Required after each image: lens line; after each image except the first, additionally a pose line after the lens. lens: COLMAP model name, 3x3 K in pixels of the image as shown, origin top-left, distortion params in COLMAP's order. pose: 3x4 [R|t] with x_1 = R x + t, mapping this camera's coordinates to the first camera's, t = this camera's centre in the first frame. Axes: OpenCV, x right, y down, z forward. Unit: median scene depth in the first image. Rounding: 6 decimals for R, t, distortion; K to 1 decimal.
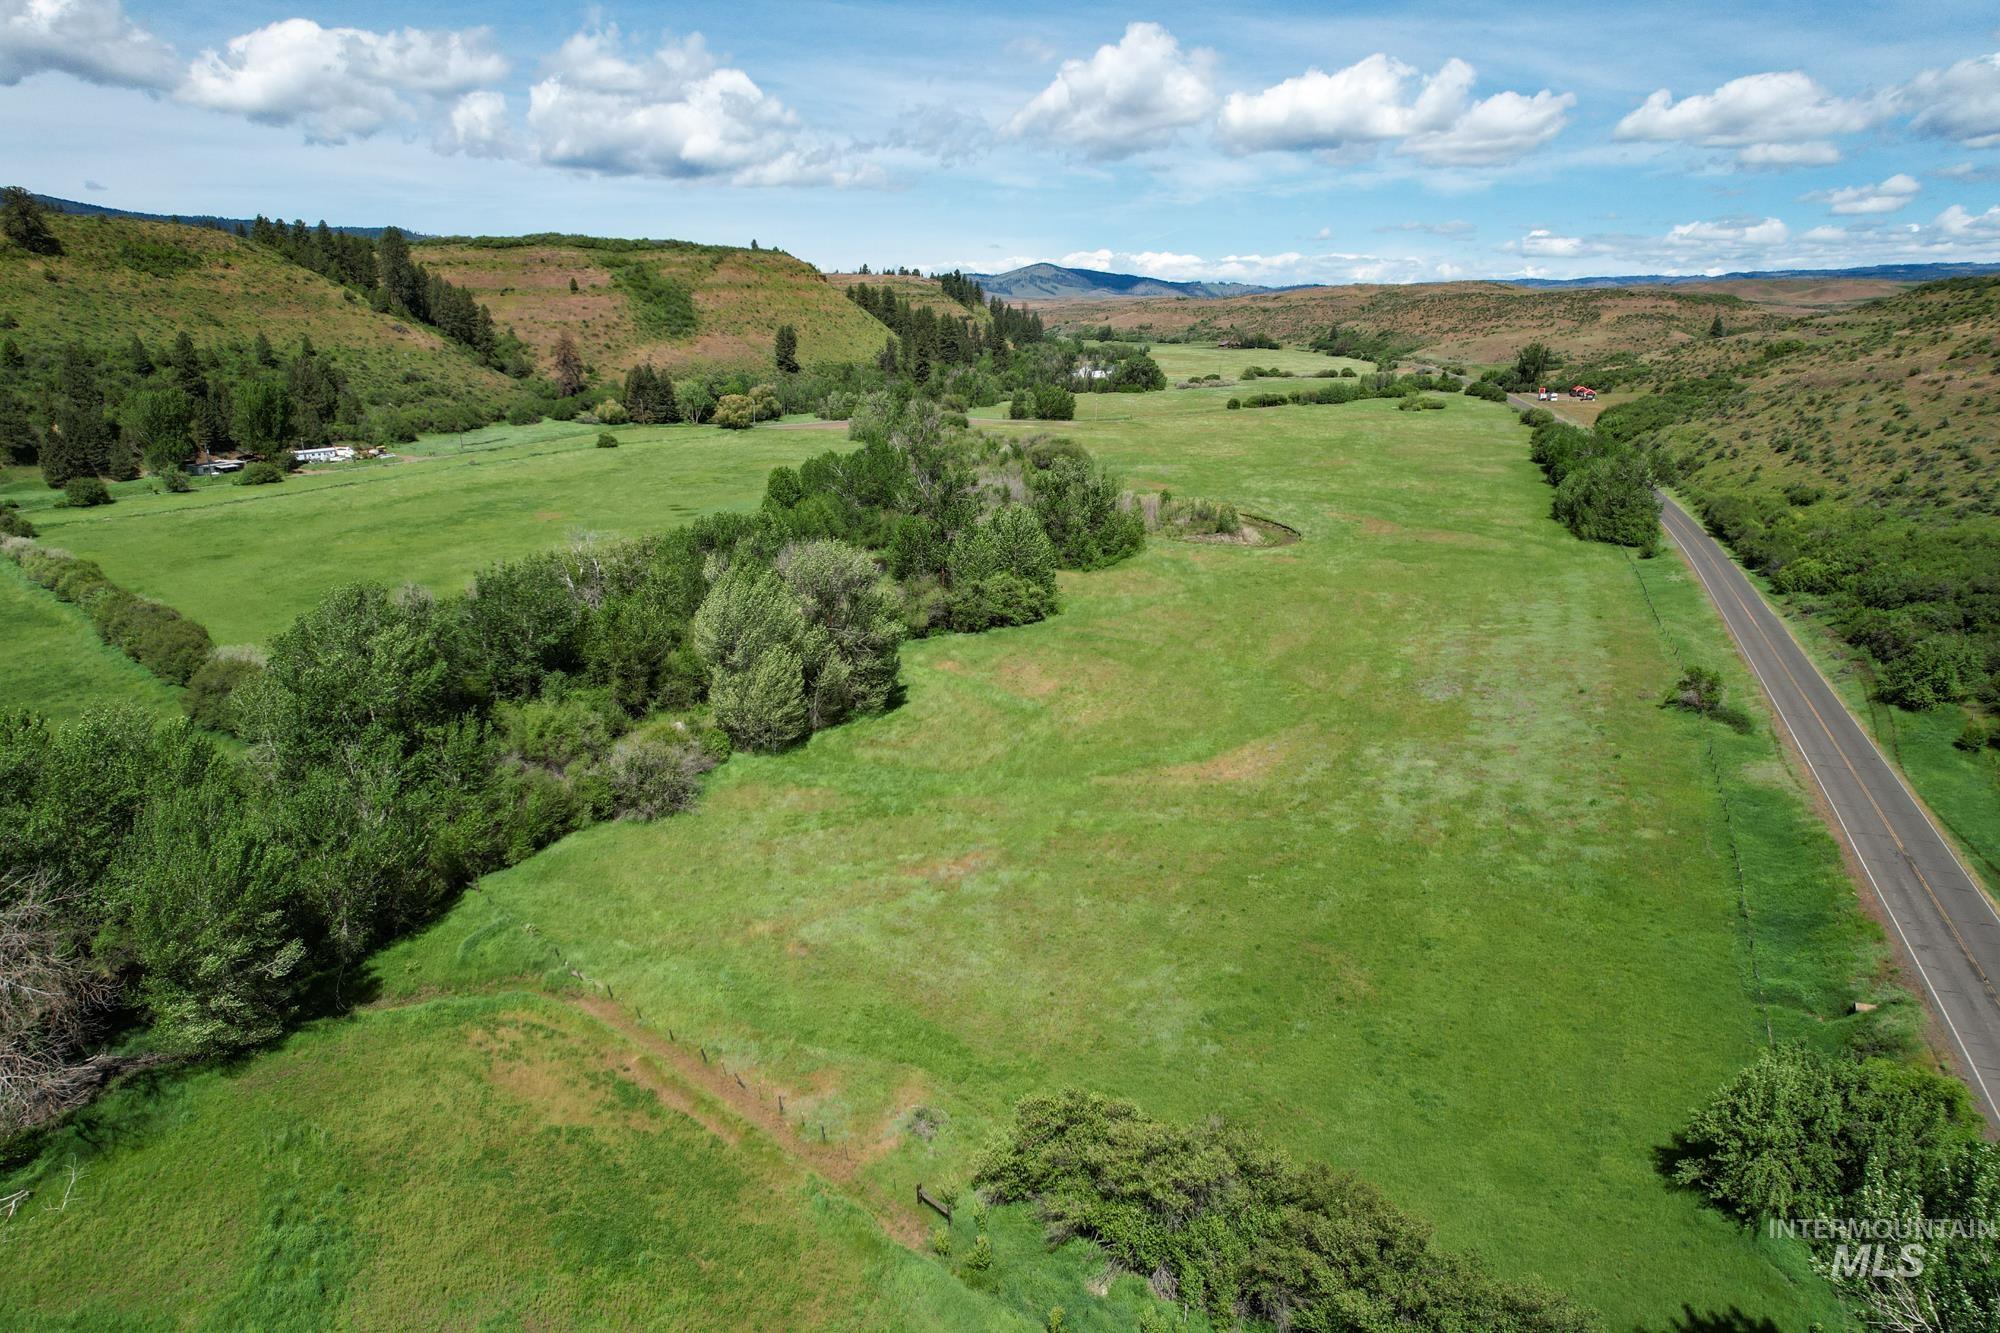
lens RADIAL K [[1282.1, 0, 1002.5], [0, 1282.1, 687.5], [0, 0, 1]] dist [-0.073376, 0.065991]
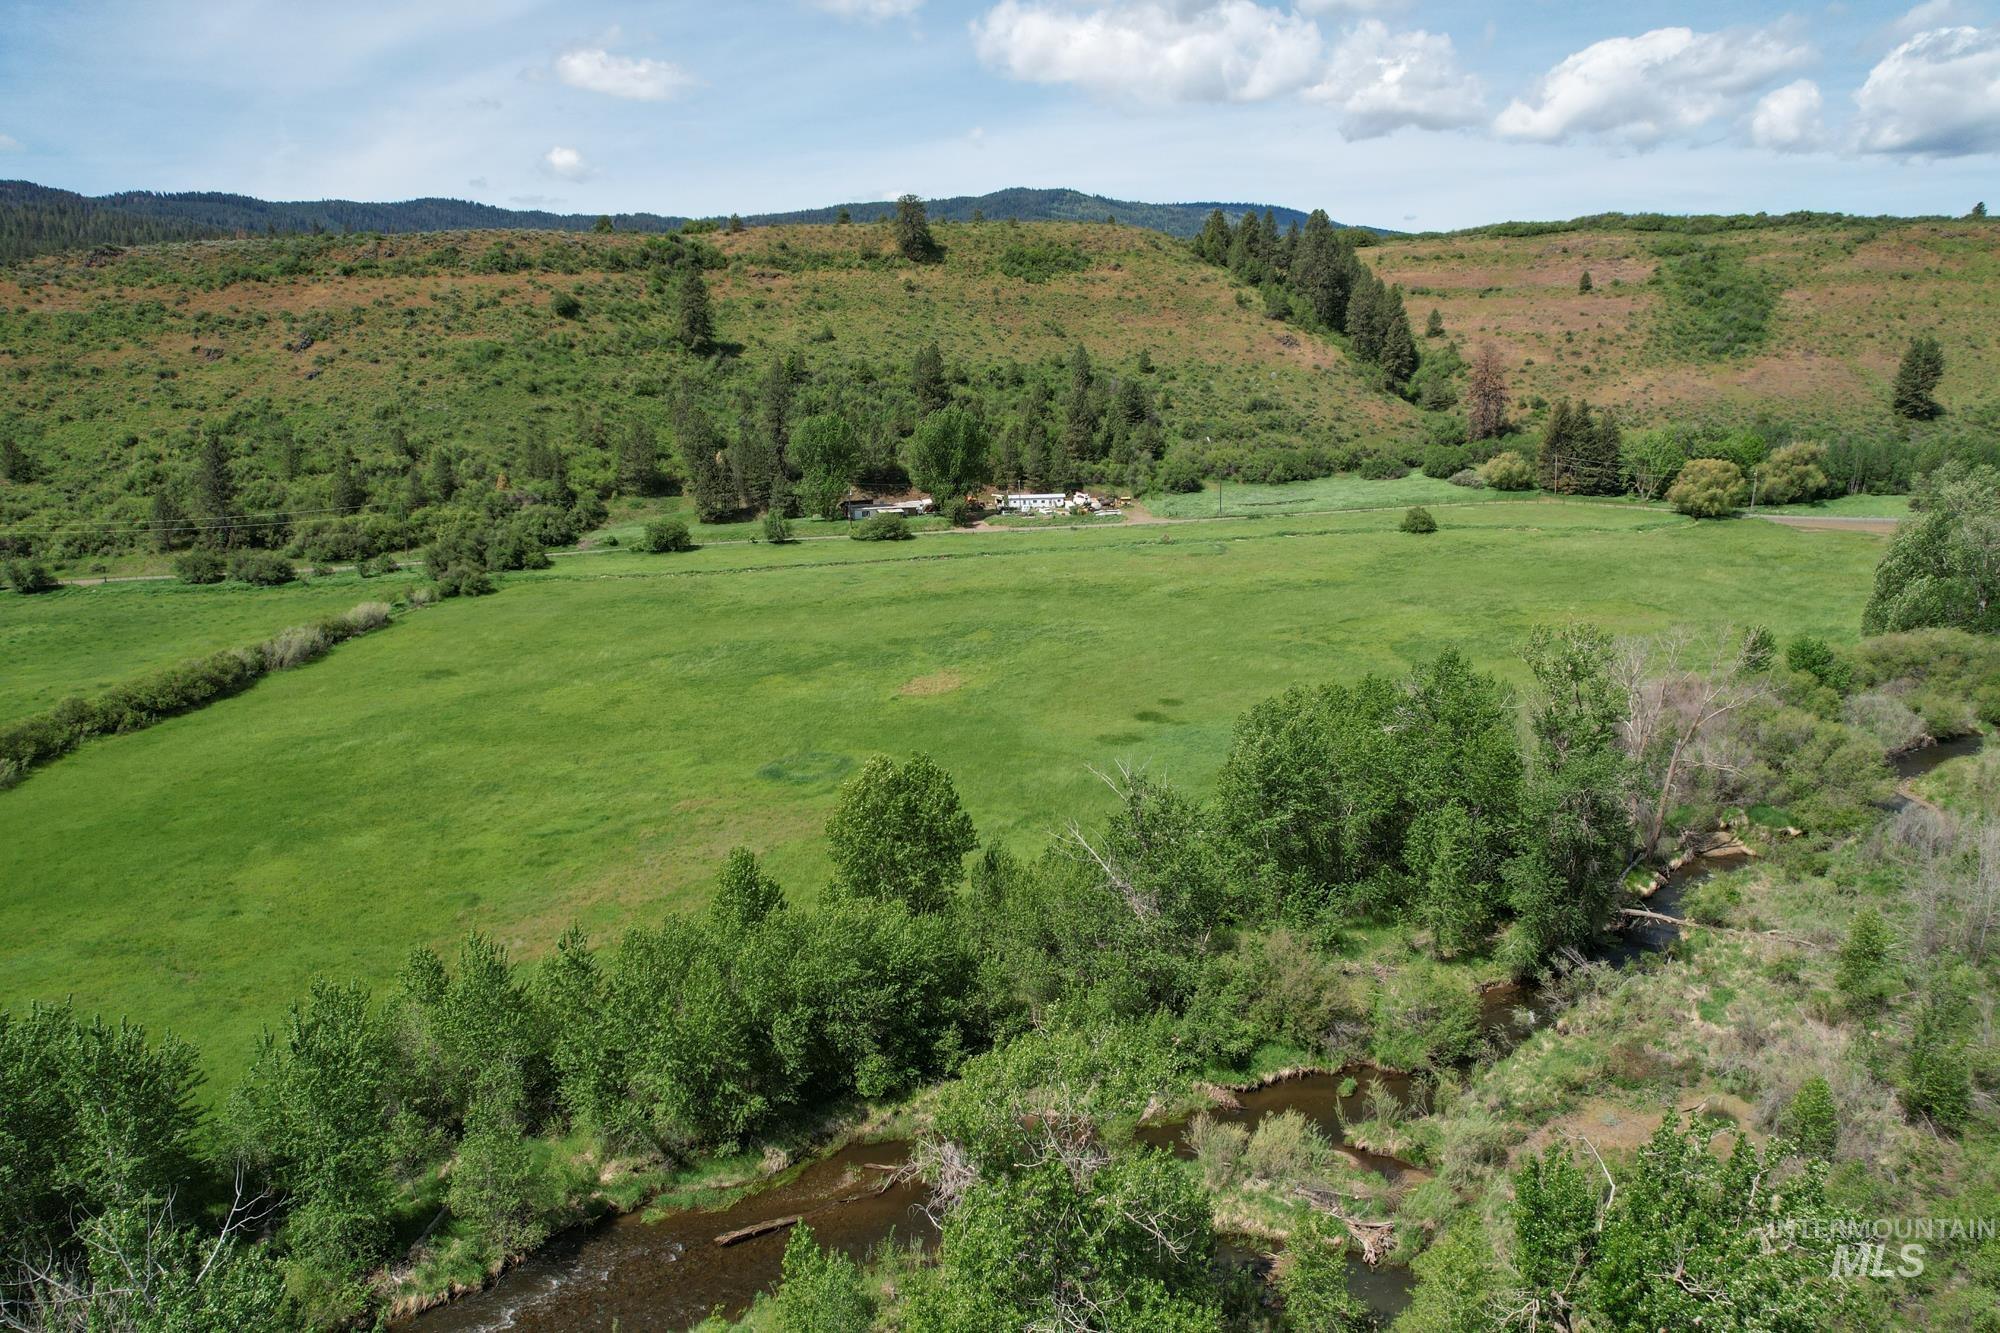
lens RADIAL K [[1282.1, 0, 985.0], [0, 1282.1, 674.1], [0, 0, 1]] dist [-0.073376, 0.065991]
pose [[0.615971, 0.194399, -0.763406, 0.035356], [-0.208792, 0.974704, 0.079737, -0.089012], [0.759596, 0.110278, 0.640978, 0.313016]]
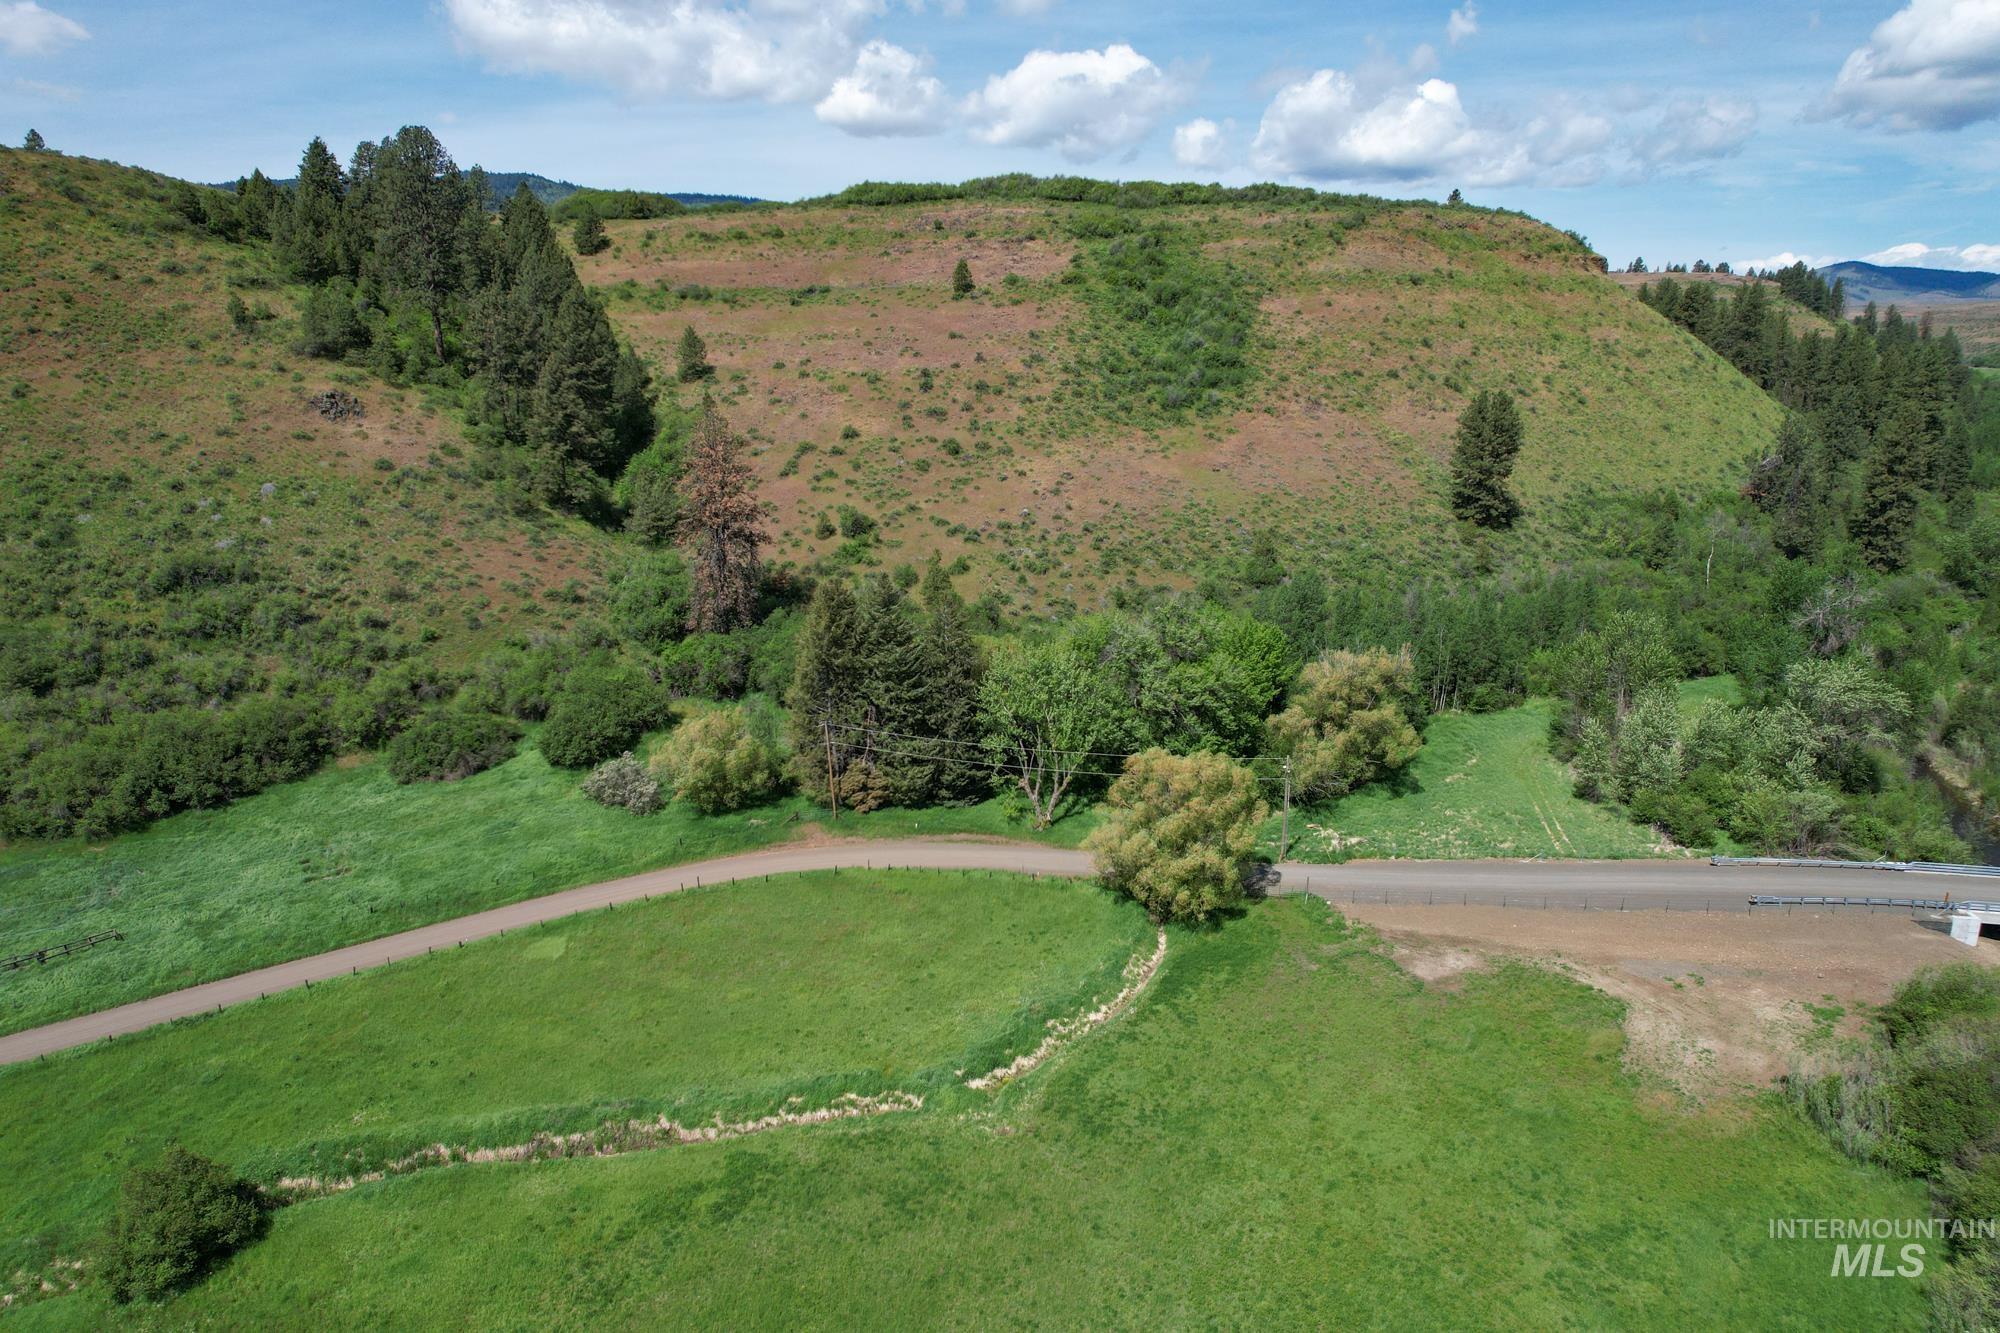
lens RADIAL K [[1282.1, 0, 976.4], [0, 1282.1, 697.5], [0, 0, 1]] dist [-0.073376, 0.065991]
pose [[0.856010, 0.137926, -0.498220, -0.109556], [-0.137997, 0.989745, 0.036902, -0.197285], [0.498200, 0.037165, 0.866265, 0.643470]]
